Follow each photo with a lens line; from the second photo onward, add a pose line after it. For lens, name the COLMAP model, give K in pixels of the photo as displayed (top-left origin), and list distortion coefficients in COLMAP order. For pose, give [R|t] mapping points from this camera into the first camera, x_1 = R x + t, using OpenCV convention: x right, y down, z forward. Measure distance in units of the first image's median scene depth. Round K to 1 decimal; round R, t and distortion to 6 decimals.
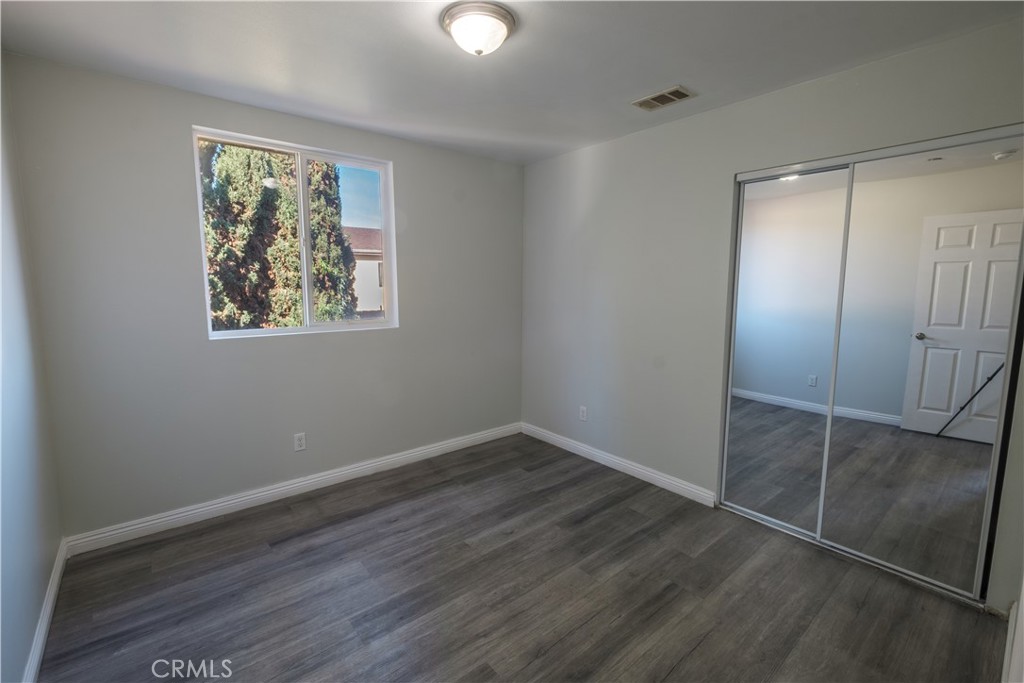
lens RADIAL K [[450.1, 0, 504.2], [0, 450.1, 334.6], [0, 0, 1]] dist [-0.000052, -0.000087]
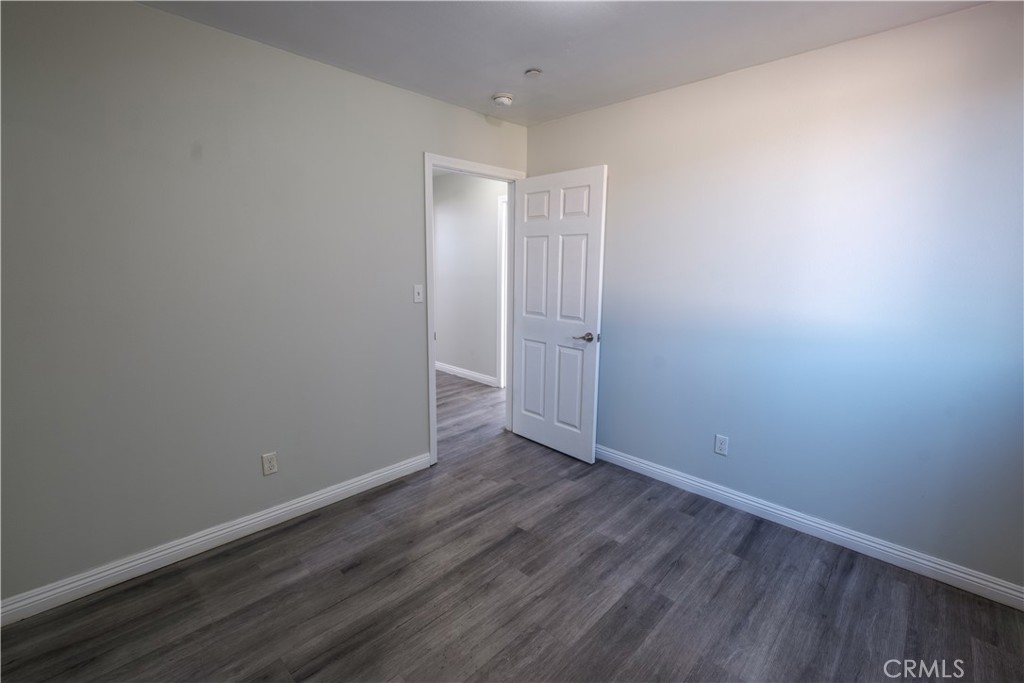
lens RADIAL K [[444.7, 0, 503.5], [0, 444.7, 331.4], [0, 0, 1]] dist [-0.057495, -0.000001]
pose [[-0.994246, 0.006524, -0.106926, 0.134441], [-0.022003, 0.964427, 0.263433, -0.194059], [0.104841, 0.264269, -0.958734, 1.721728]]
